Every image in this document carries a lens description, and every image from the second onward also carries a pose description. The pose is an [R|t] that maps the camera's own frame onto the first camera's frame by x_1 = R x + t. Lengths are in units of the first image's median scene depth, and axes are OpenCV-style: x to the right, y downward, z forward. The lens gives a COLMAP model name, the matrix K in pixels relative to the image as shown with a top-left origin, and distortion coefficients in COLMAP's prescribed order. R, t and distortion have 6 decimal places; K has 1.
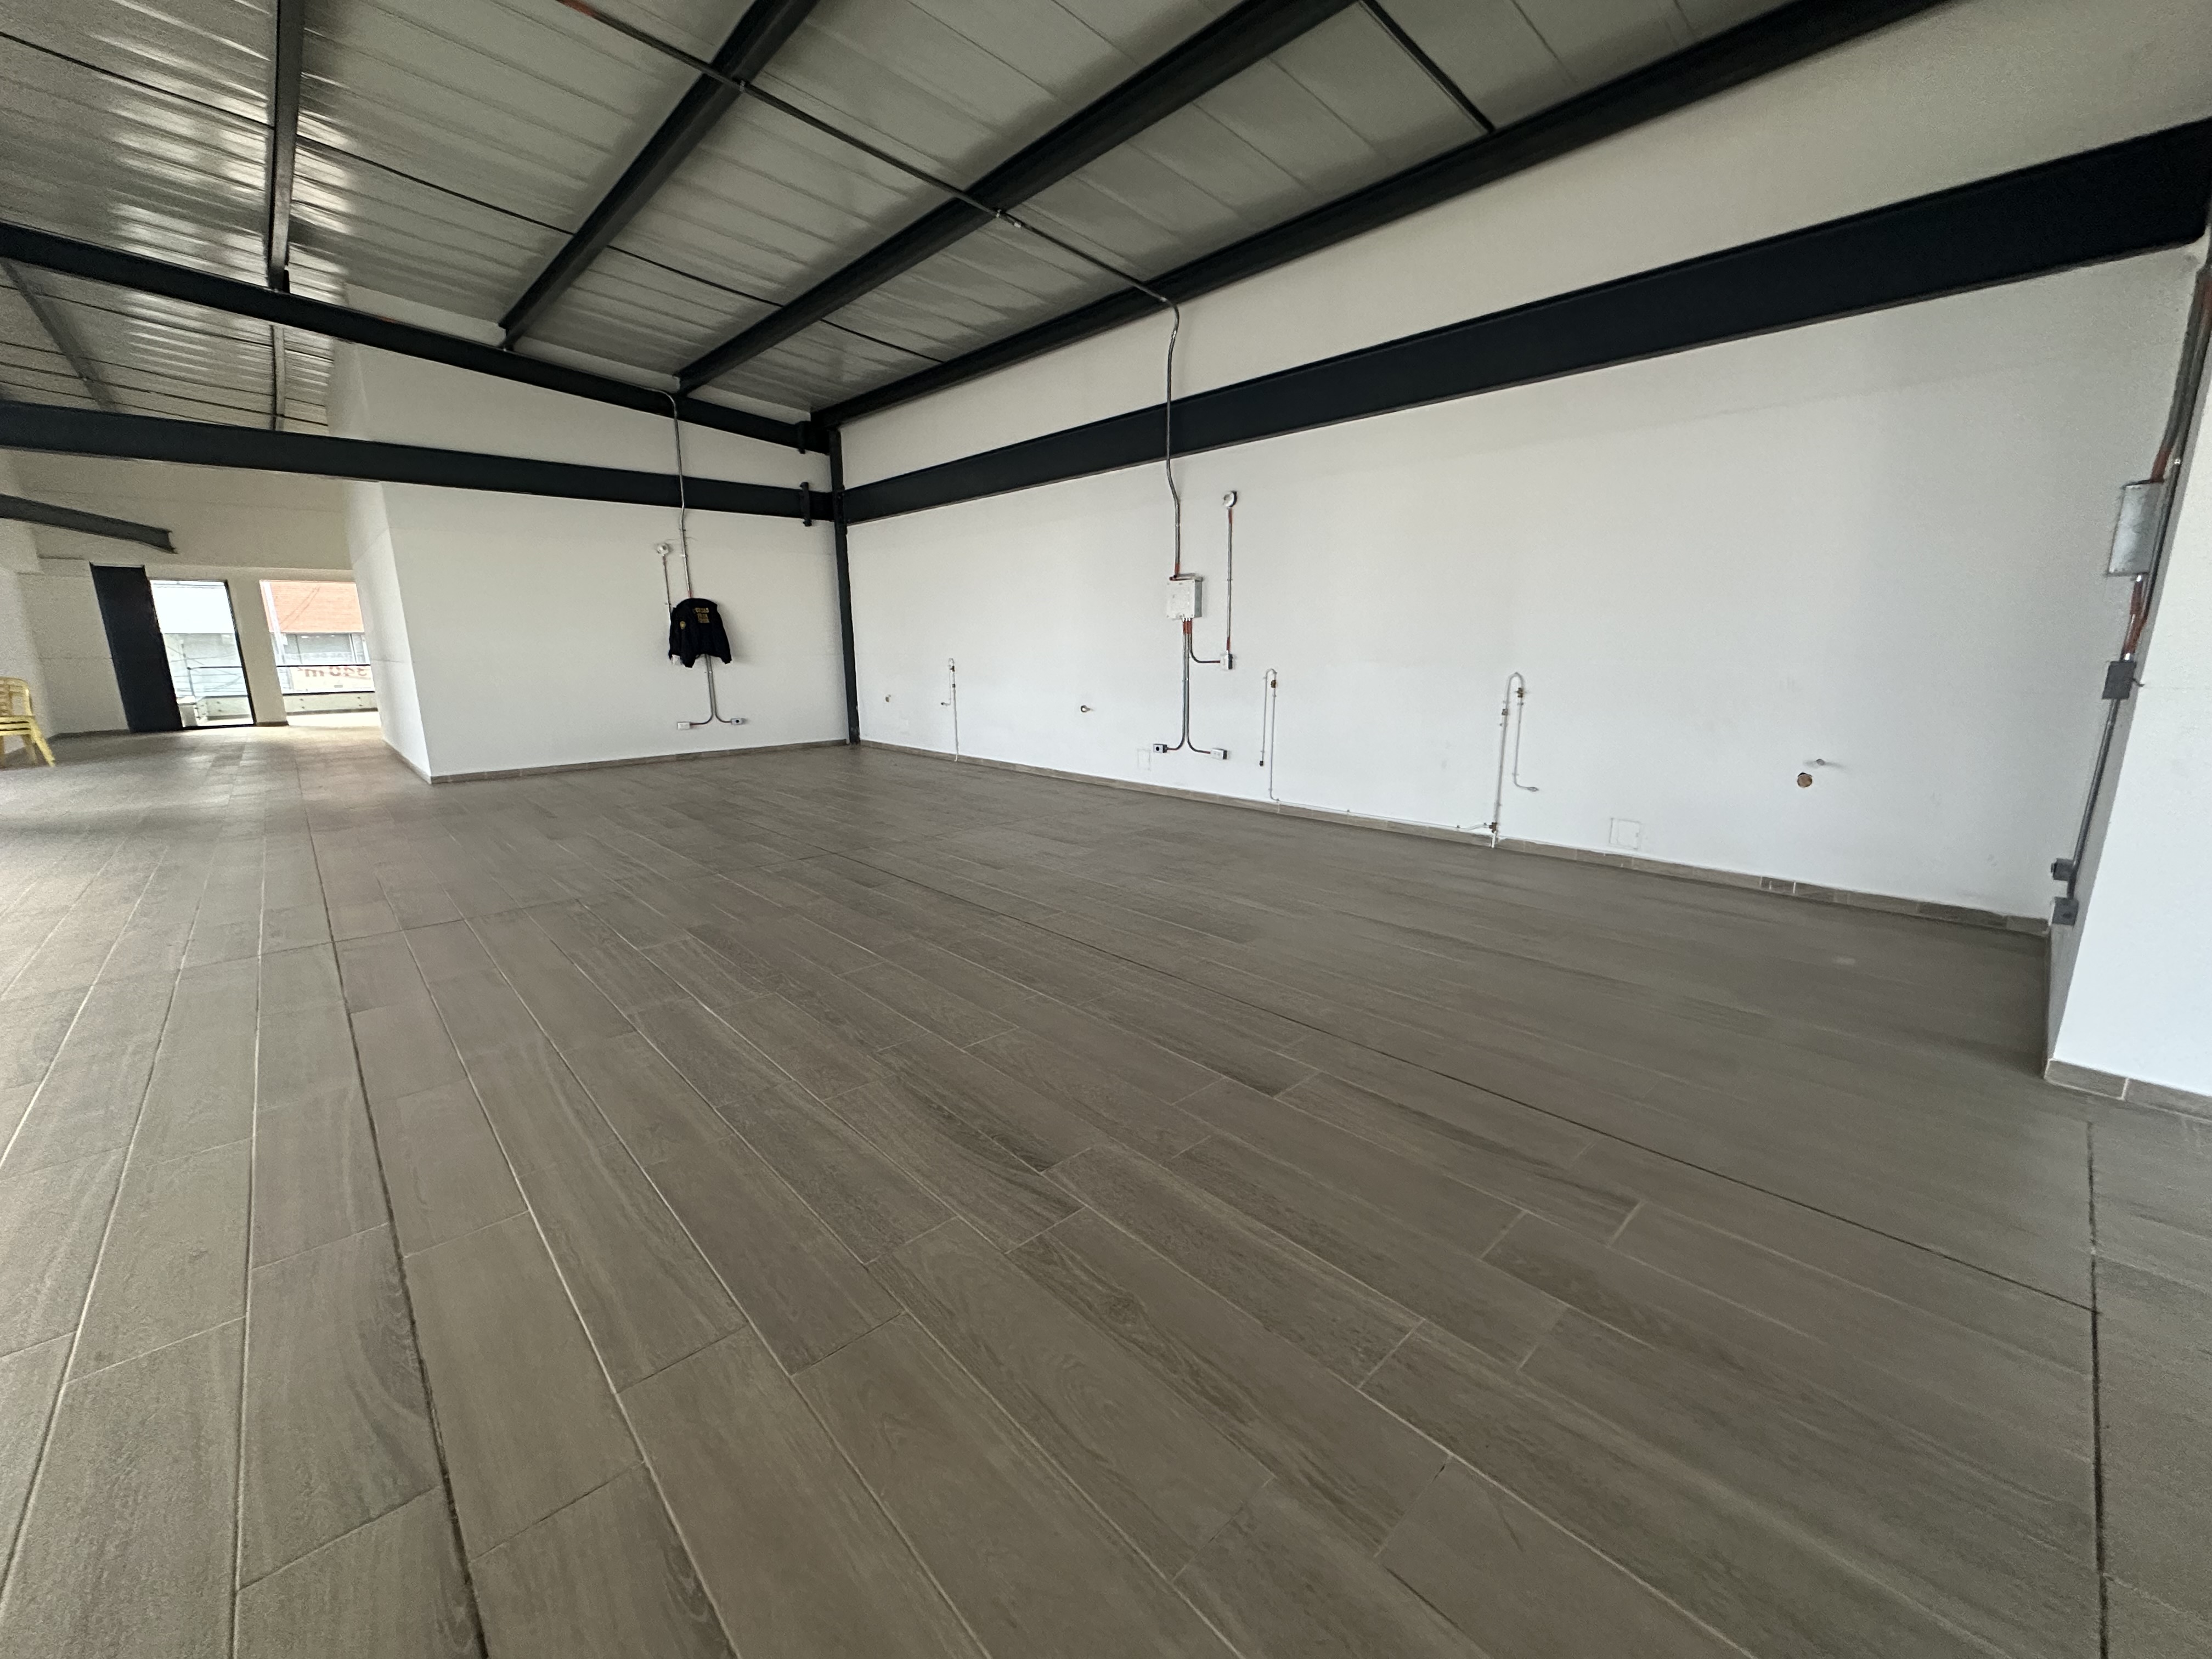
lens RADIAL K [[881.1, 0, 1104.1], [0, 881.1, 826.3], [0, 0, 1]] dist [-0.003808, 0.000973]
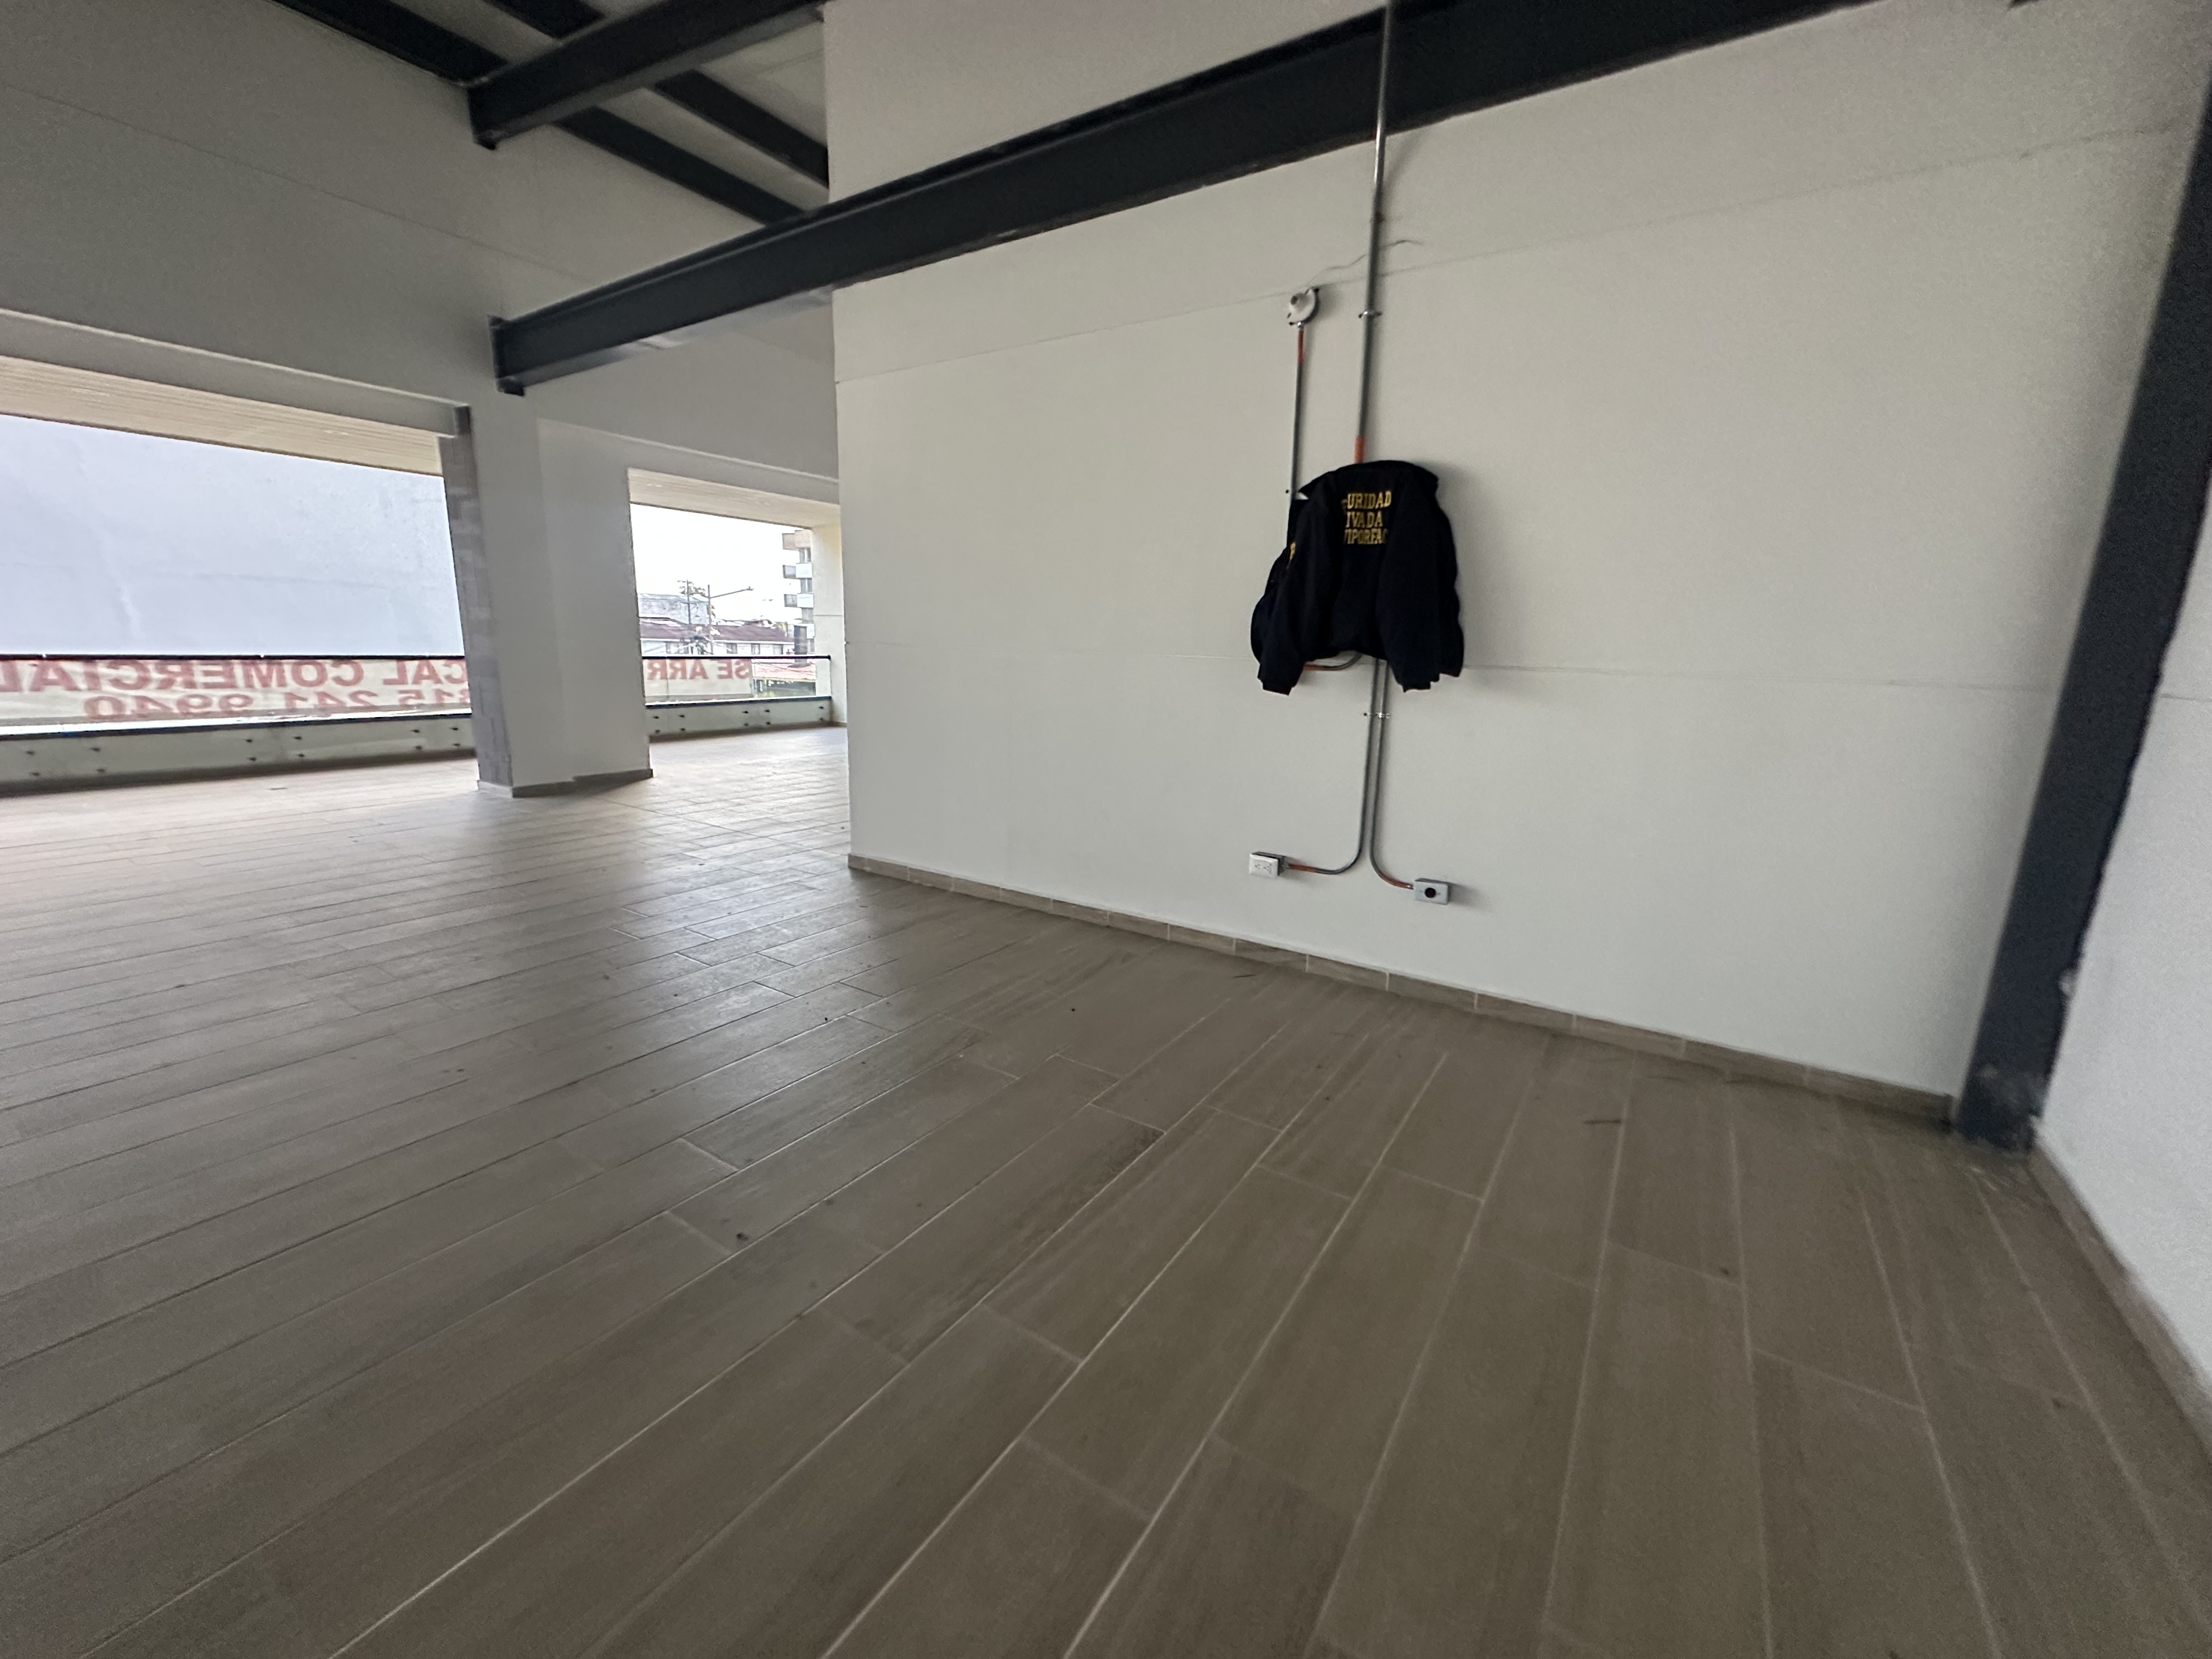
lens RADIAL K [[881.1, 0, 1108.9], [0, 881.1, 828.5], [0, 0, 1]] dist [-0.003808, 0.000973]
pose [[0.235502, 0.218373, -0.947023, -0.179702], [-0.231134, 0.959056, 0.163670, -0.166829], [0.943989, 0.180344, 0.276333, 0.843661]]
